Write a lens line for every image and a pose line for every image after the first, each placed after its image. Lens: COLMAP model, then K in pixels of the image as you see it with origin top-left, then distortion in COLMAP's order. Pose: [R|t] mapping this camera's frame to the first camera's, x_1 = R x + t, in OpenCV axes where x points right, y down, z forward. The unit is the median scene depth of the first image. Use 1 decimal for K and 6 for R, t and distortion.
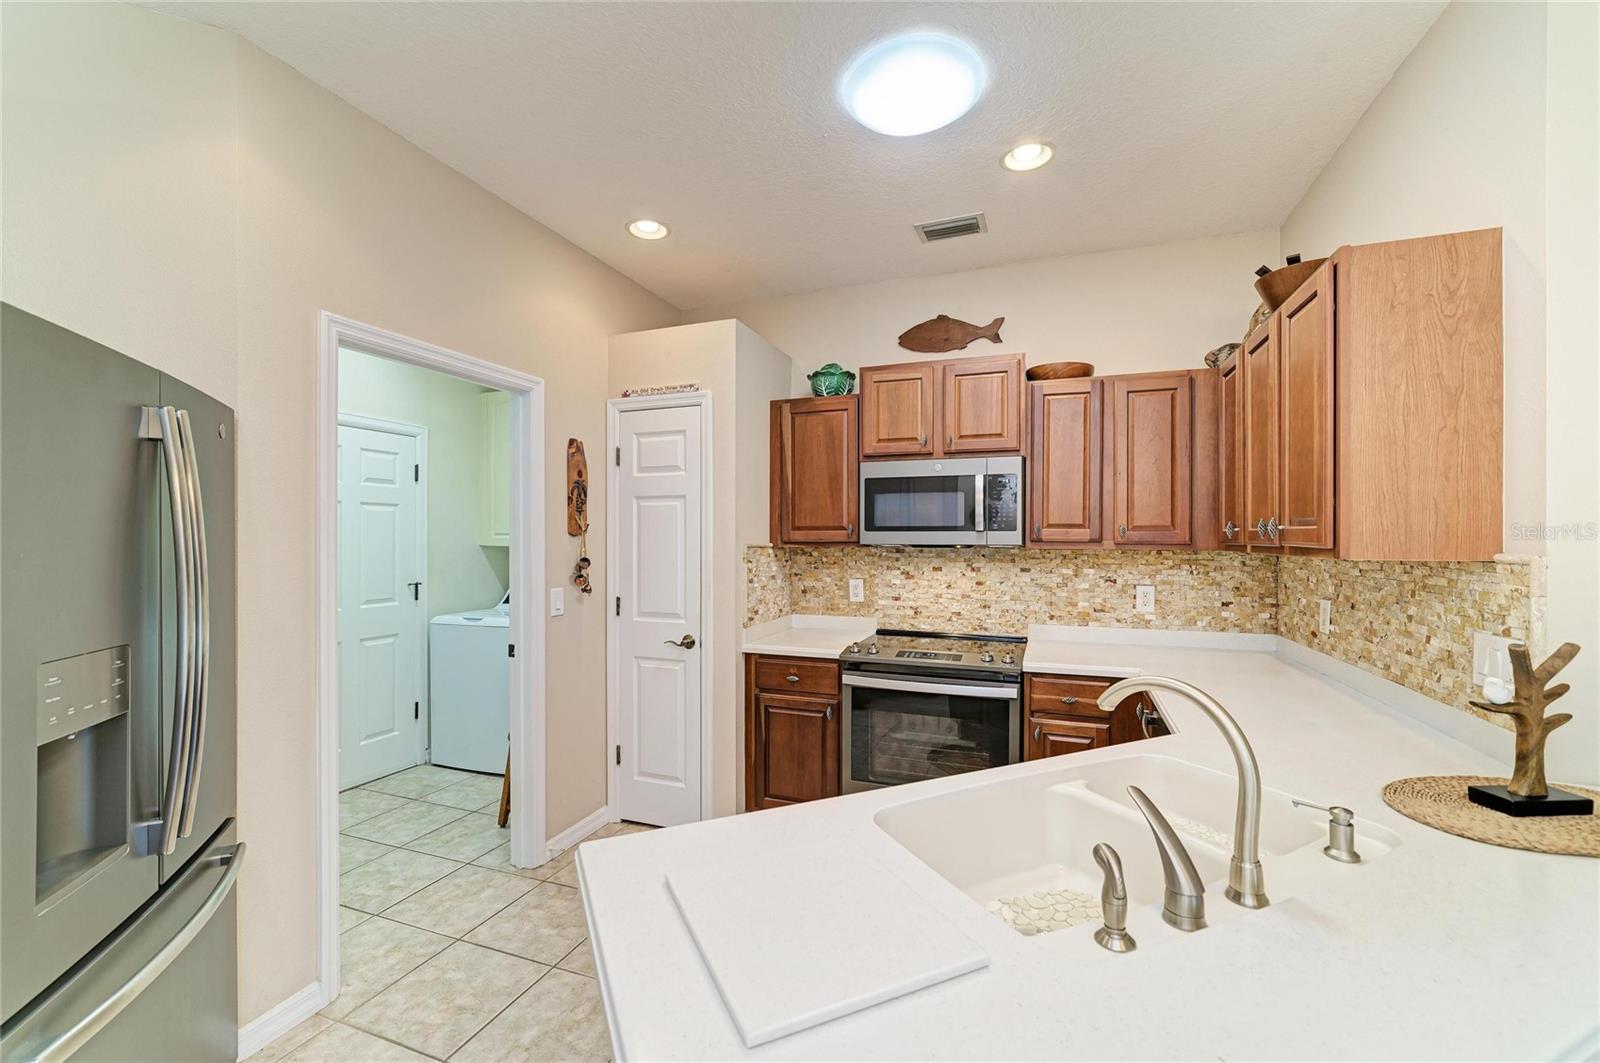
lens RADIAL K [[654.7, 0, 802.4], [0, 654.7, 538.0], [0, 0, 1]] dist [-0.013370, 0.006664]
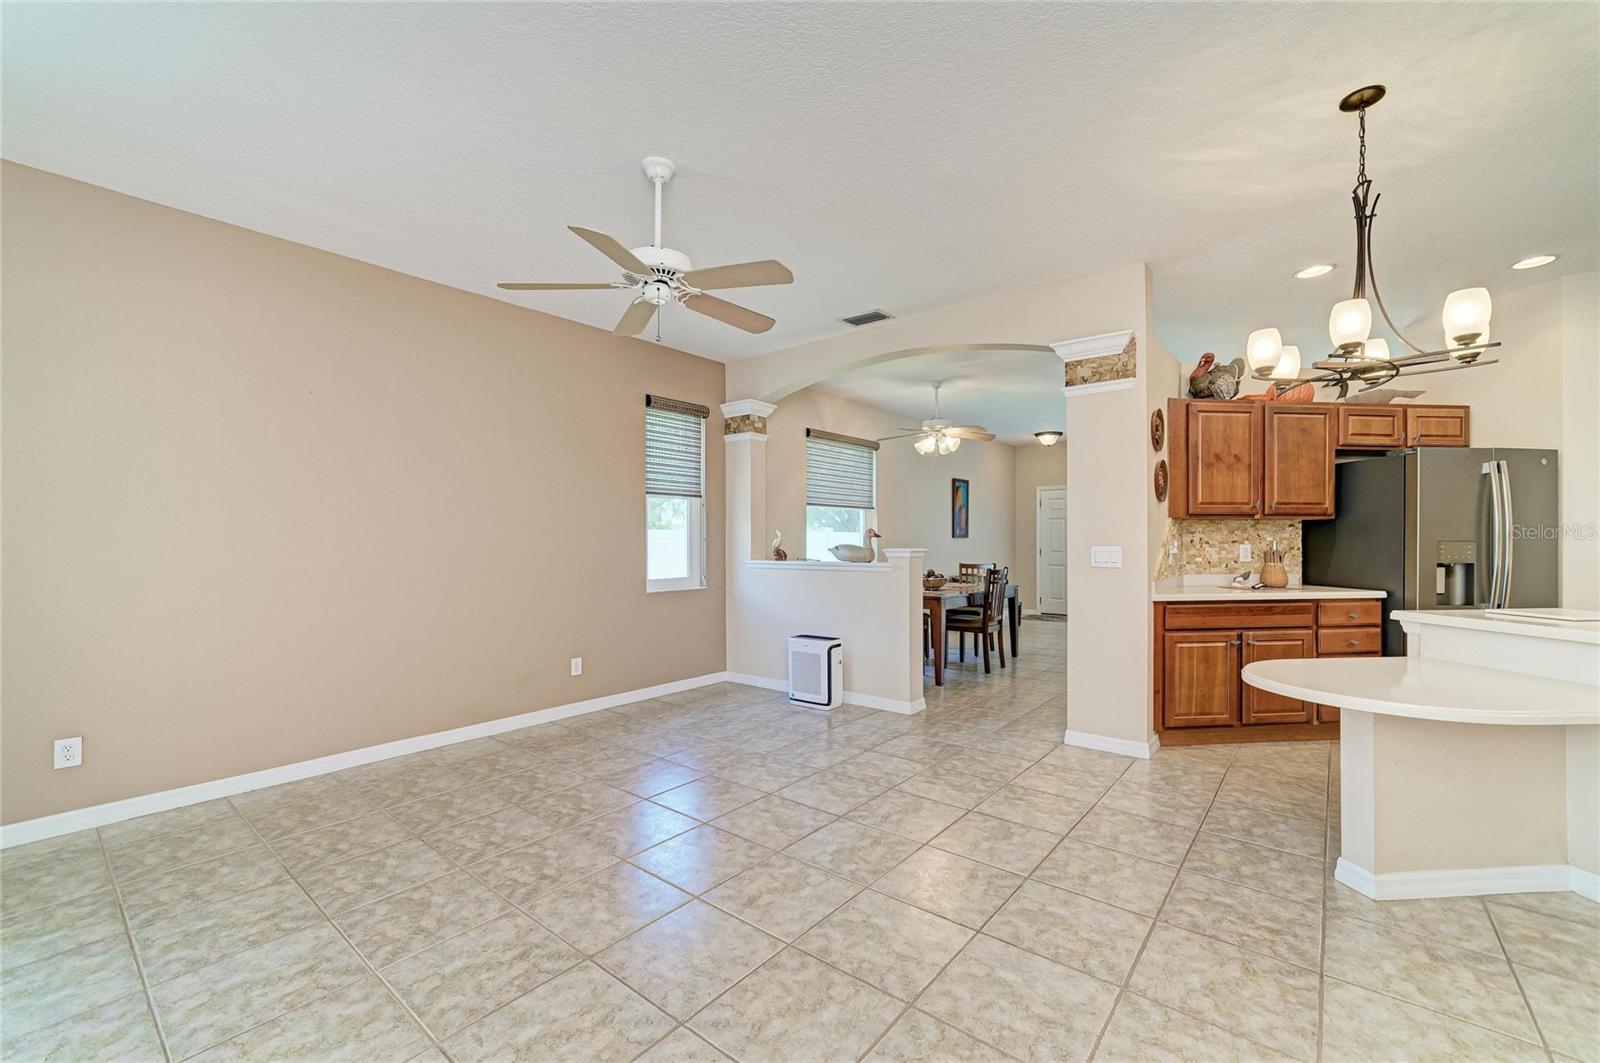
lens RADIAL K [[654.7, 0, 809.6], [0, 654.7, 539.7], [0, 0, 1]] dist [-0.013370, 0.006664]
pose [[-0.318494, 0.000577, -0.947925, 1.136691], [0.002309, 0.999997, -0.000167, 0.057911], [0.947922, -0.002241, -0.318494, -0.398568]]
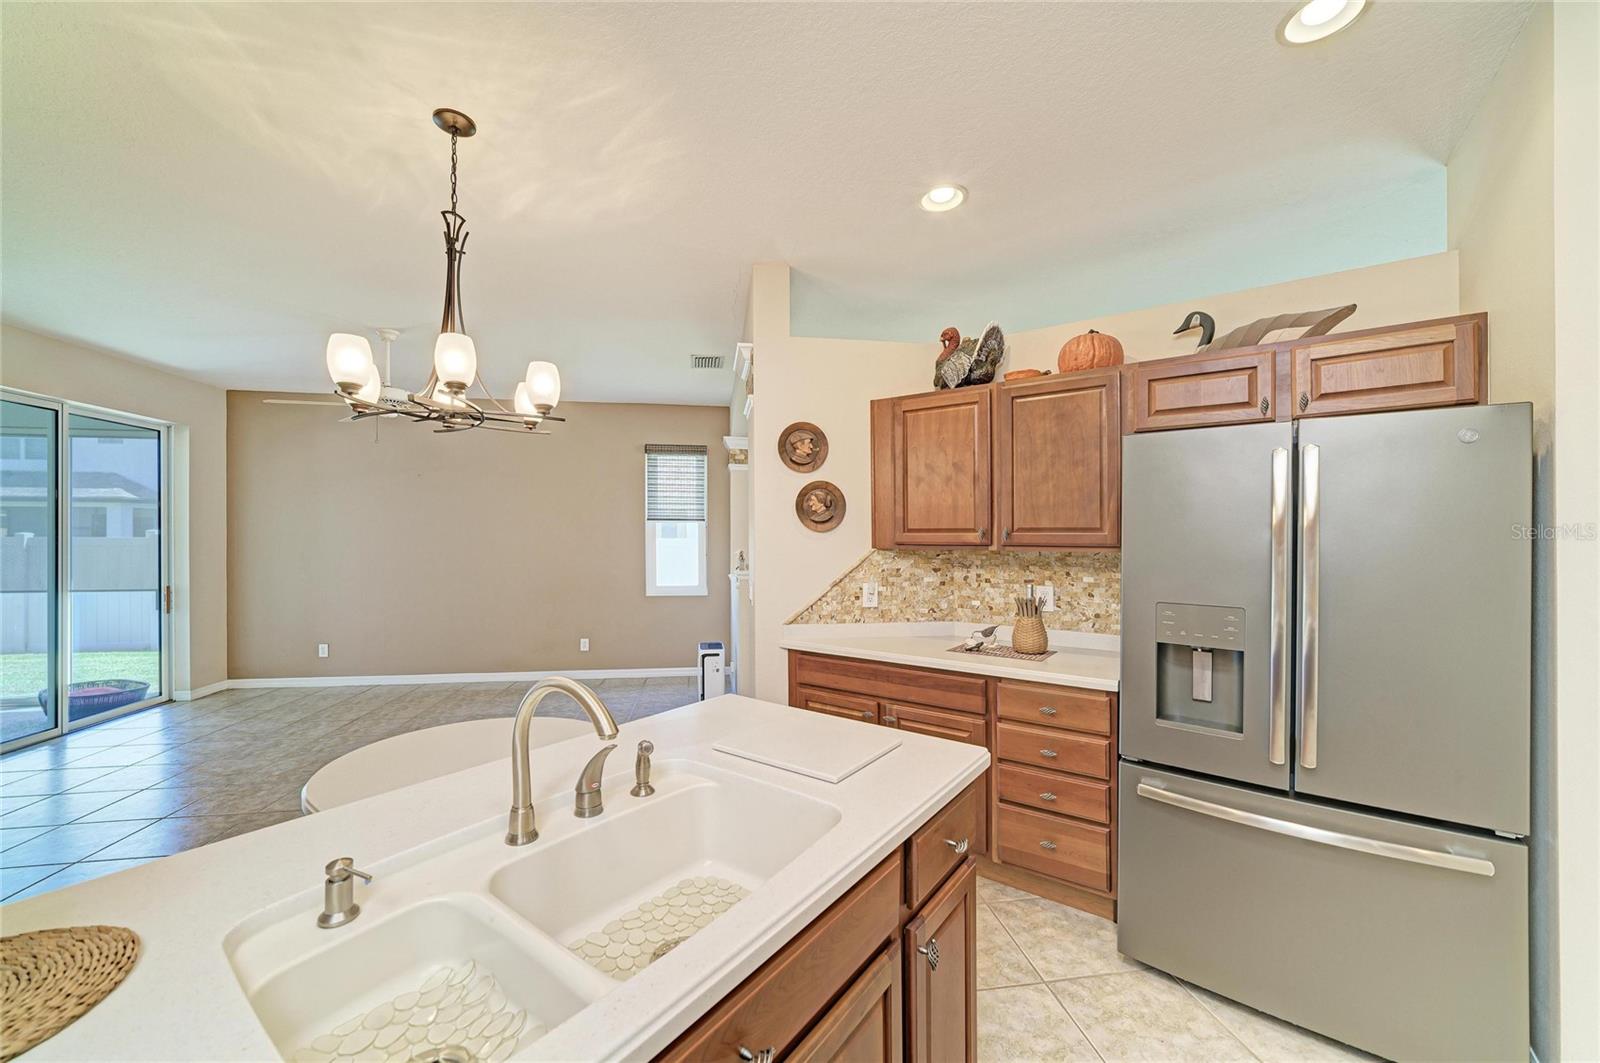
lens RADIAL K [[609.1, 0, 810.1], [0, 609.1, 542.2], [0, 0, 1]] dist [-0.005691, 0.002098]
pose [[-0.870299, -0.000495, -0.492523, 0.236599], [-0.004407, 0.999967, 0.006783, -0.001397], [0.492504, 0.008074, -0.870273, 0.682522]]
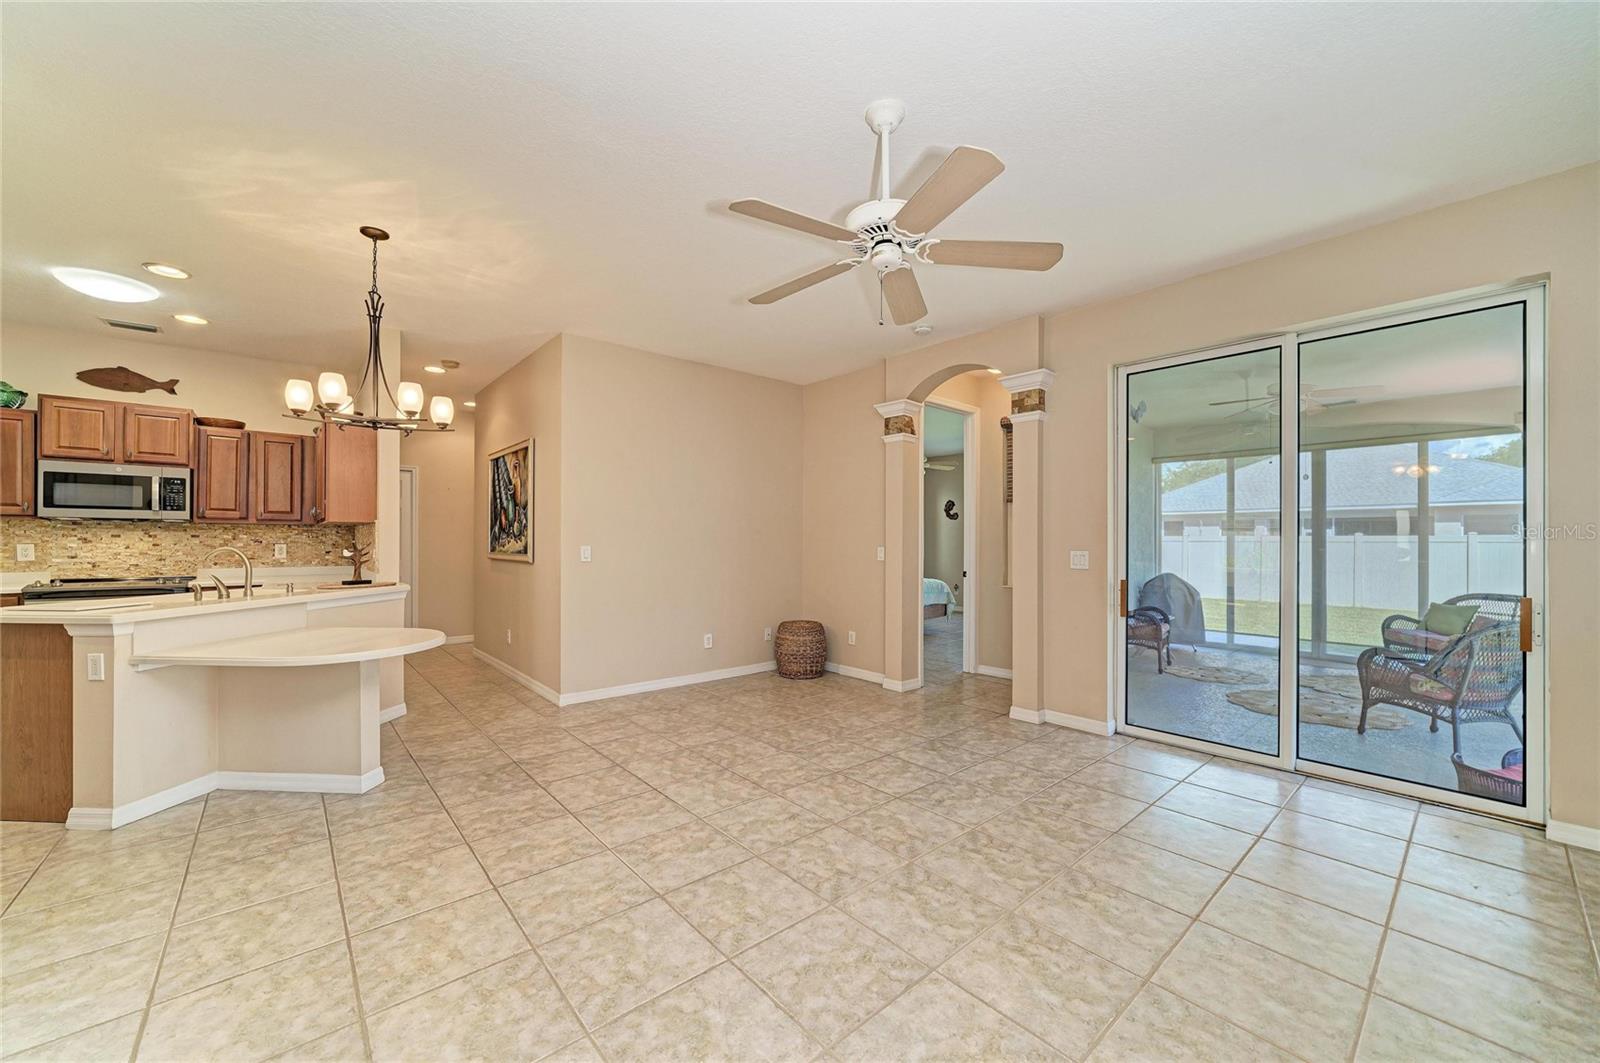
lens RADIAL K [[609.1, 0, 805.3], [0, 609.1, 538.9], [0, 0, 1]] dist [-0.005691, 0.002098]
pose [[0.477989, 0.005734, 0.878347, -0.276341], [-0.003920, 0.999983, -0.004395, 0.057983], [-0.878357, -0.001343, 0.478003, -1.117590]]
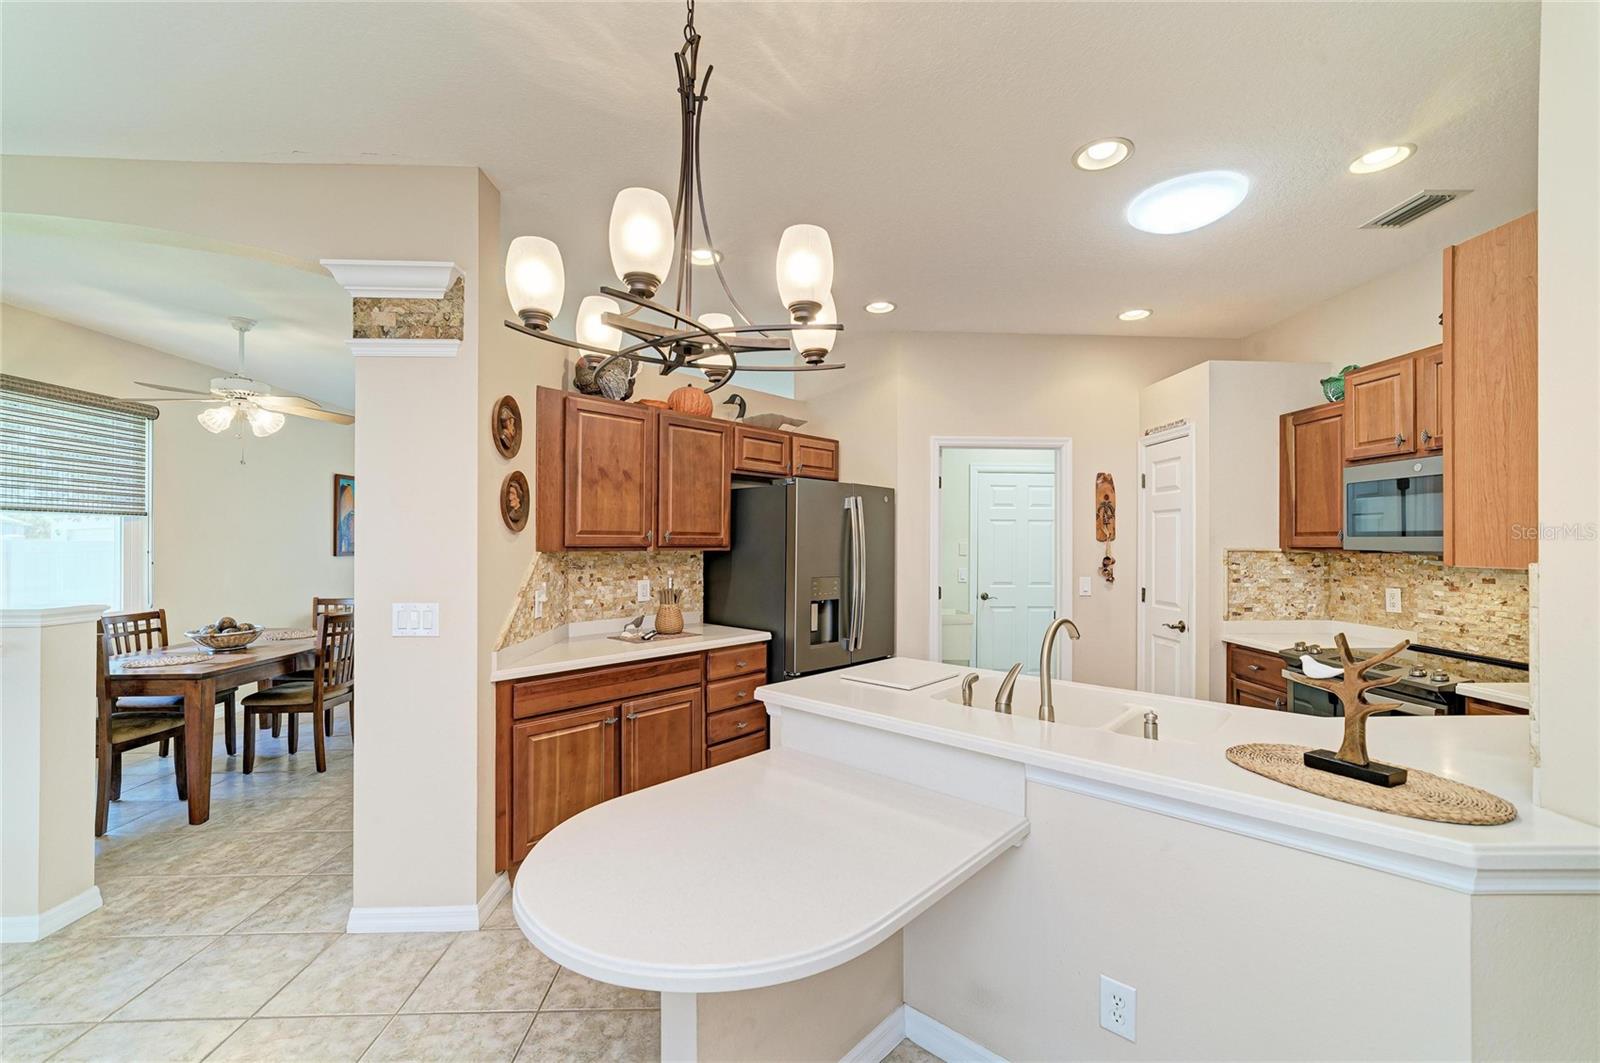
lens RADIAL K [[654.7, 0, 801.0], [0, 654.7, 539.7], [0, 0, 1]] dist [-0.013370, 0.006664]
pose [[0.384521, -0.002217, -0.923114, 0.683540], [-0.002671, 0.999990, -0.003514, -0.000255], [0.923112, 0.003817, 0.384511, -0.141150]]
